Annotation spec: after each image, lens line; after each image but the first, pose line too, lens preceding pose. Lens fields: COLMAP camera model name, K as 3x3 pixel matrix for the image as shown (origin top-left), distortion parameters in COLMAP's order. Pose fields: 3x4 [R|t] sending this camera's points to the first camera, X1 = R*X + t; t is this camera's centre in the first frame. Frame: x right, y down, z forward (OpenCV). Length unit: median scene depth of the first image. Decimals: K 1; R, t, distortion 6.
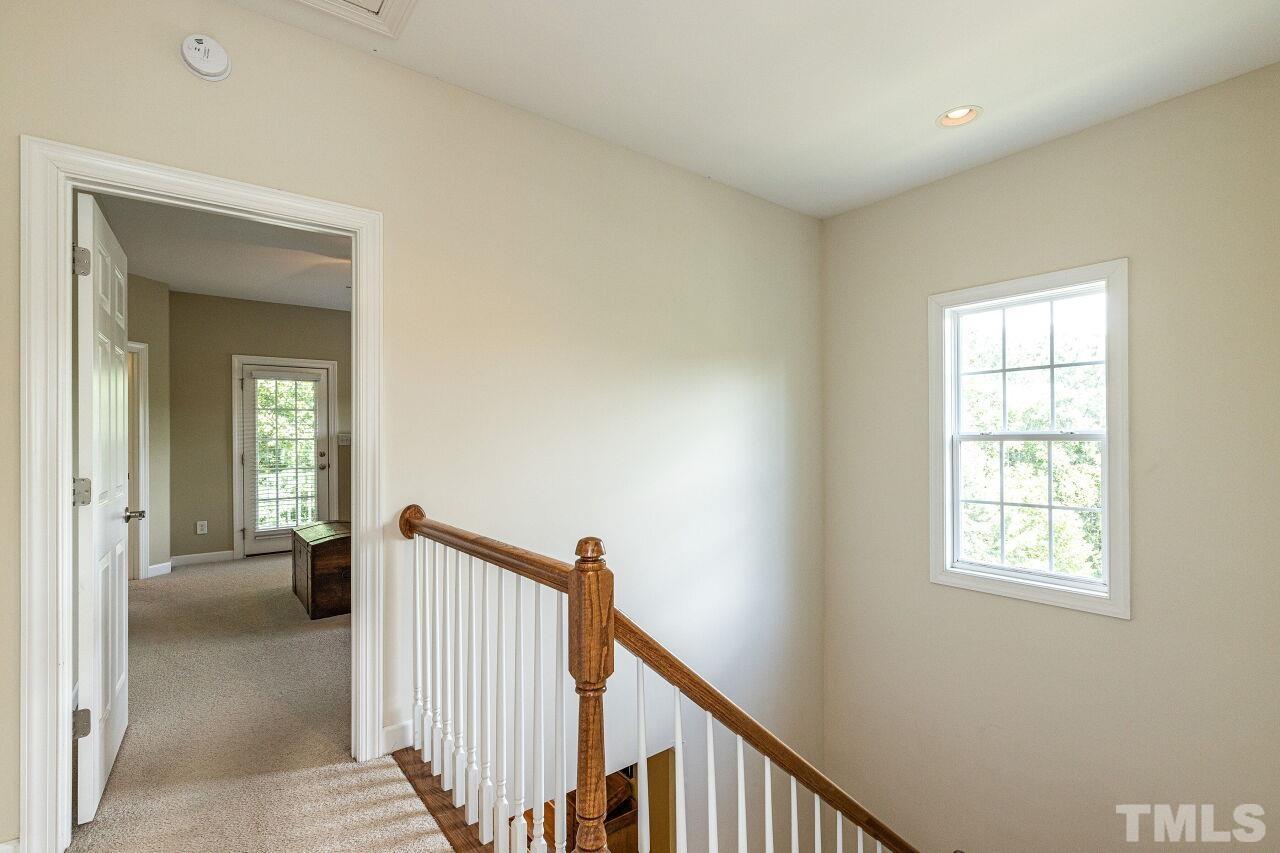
lens RADIAL K [[579.8, 0, 635.1], [0, 579.8, 426.7], [0, 0, 1]] dist [0.004244, -0.003265]
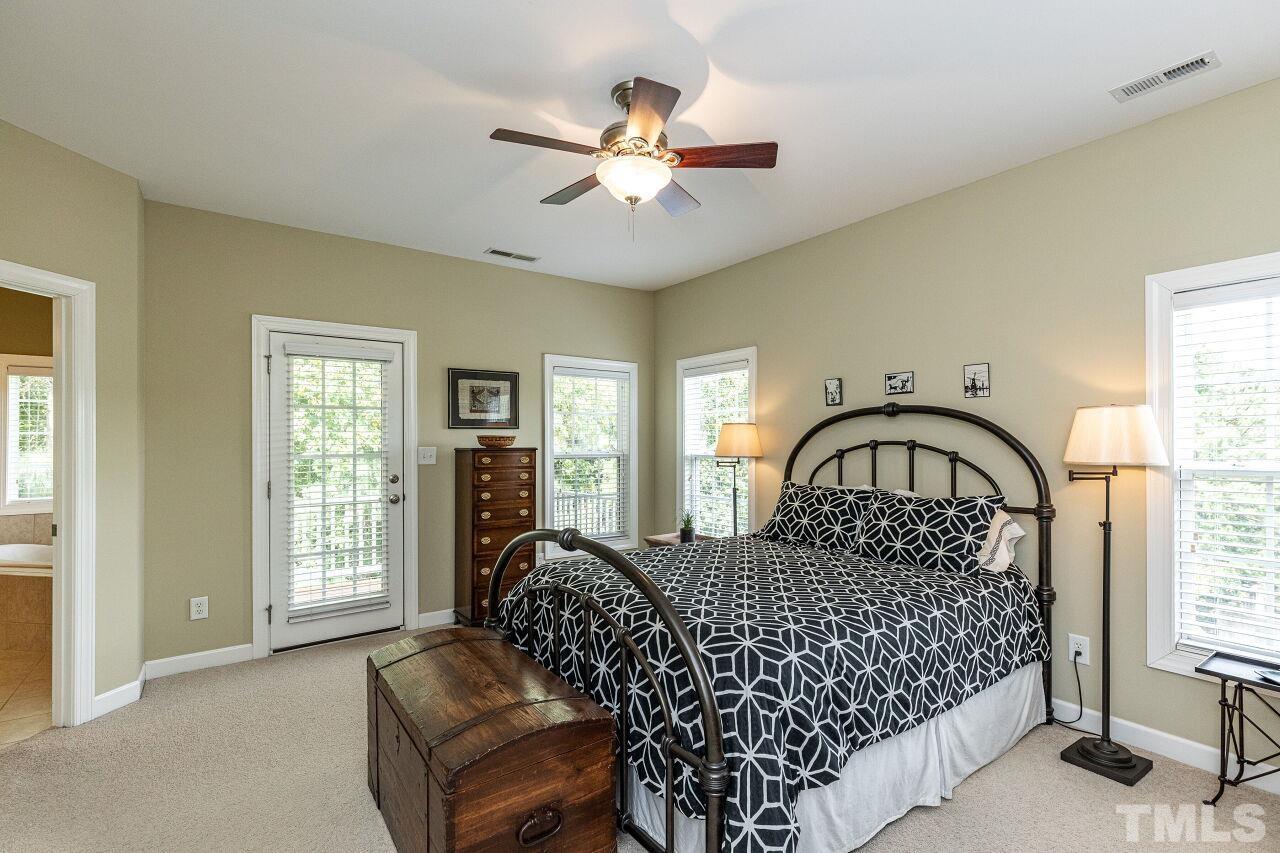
lens RADIAL K [[579.8, 0, 643.2], [0, 579.8, 426.6], [0, 0, 1]] dist [0.004244, -0.003265]
pose [[0.999588, -0.001941, -0.028643, -0.271721], [0.001605, 0.999930, -0.011763, -0.001448], [0.028664, 0.011712, 0.999520, 0.410546]]
